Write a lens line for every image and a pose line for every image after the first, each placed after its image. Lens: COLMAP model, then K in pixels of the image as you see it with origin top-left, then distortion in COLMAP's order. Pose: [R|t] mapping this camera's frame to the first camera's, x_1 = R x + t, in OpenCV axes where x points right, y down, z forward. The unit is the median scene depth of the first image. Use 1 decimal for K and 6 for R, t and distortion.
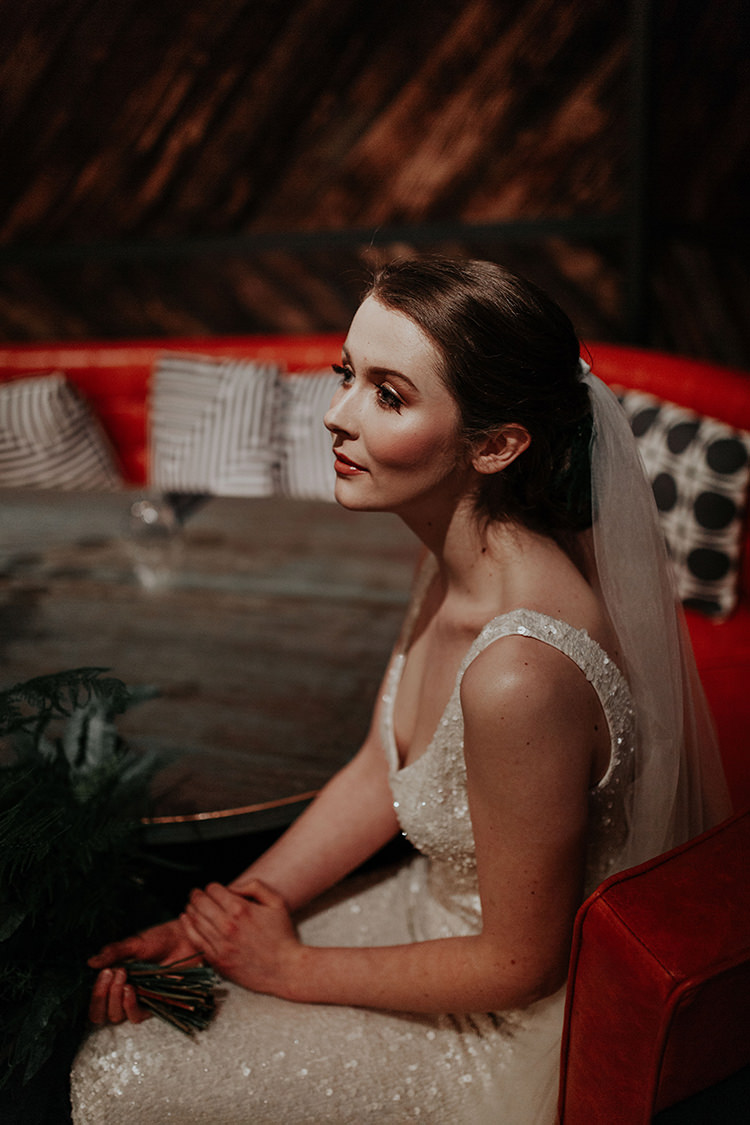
lens RADIAL K [[1081.2, 0, 368.7], [0, 1081.2, 563.6], [0, 0, 1]] dist [0.005108, 0.003382]
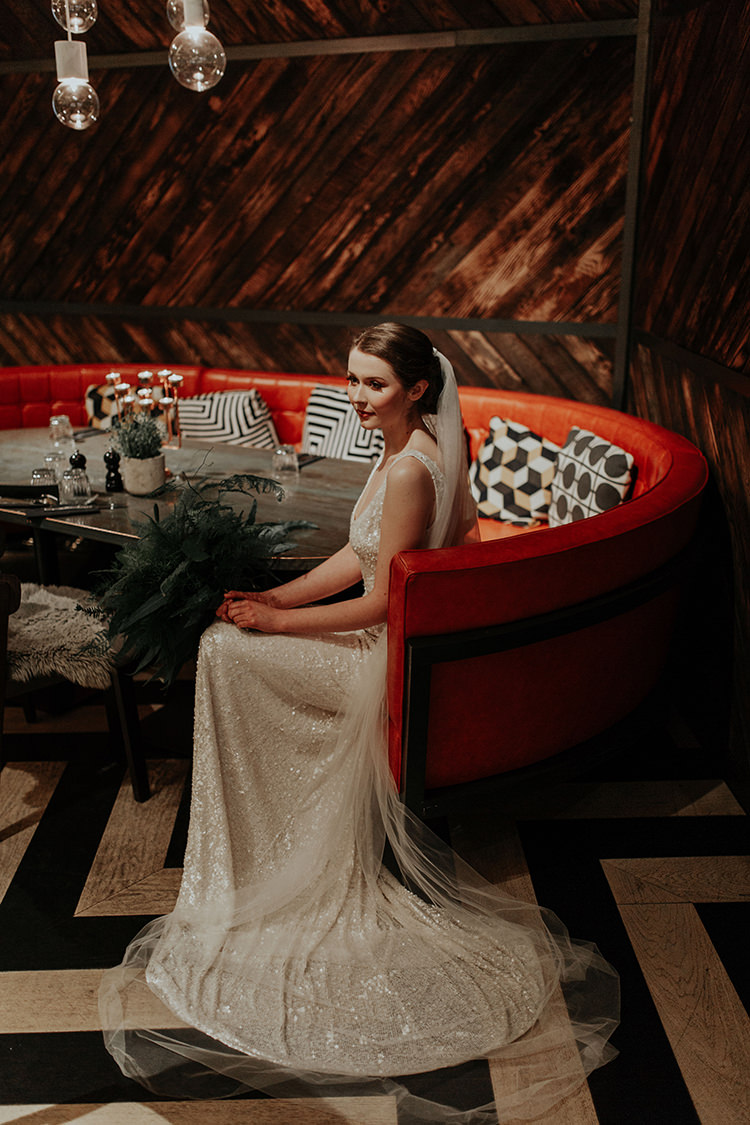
lens RADIAL K [[1081.2, 0, 368.7], [0, 1081.2, 563.6], [0, 0, 1]] dist [0.005108, 0.003382]
pose [[0.976504, 0.132456, -0.169989, 0.202579], [-0.145146, 0.987307, -0.064479, 0.172578], [0.159290, 0.087637, 0.983334, -0.569546]]
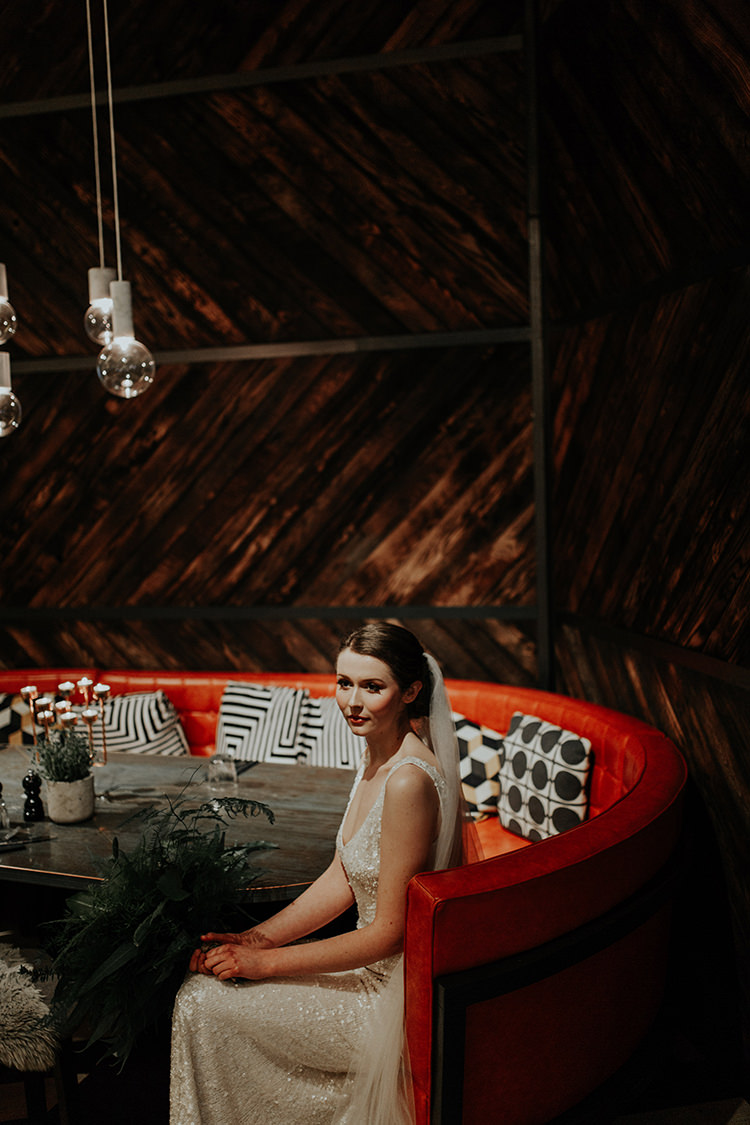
lens RADIAL K [[1101.6, 0, 371.5], [0, 1101.6, 558.5], [0, 0, 1]] dist [-0.002947, -0.006834]
pose [[0.998252, 0.045844, -0.037293, 0.057417], [-0.055594, 0.942514, -0.329509, 0.150029], [0.020043, 0.331006, 0.943416, -0.530321]]
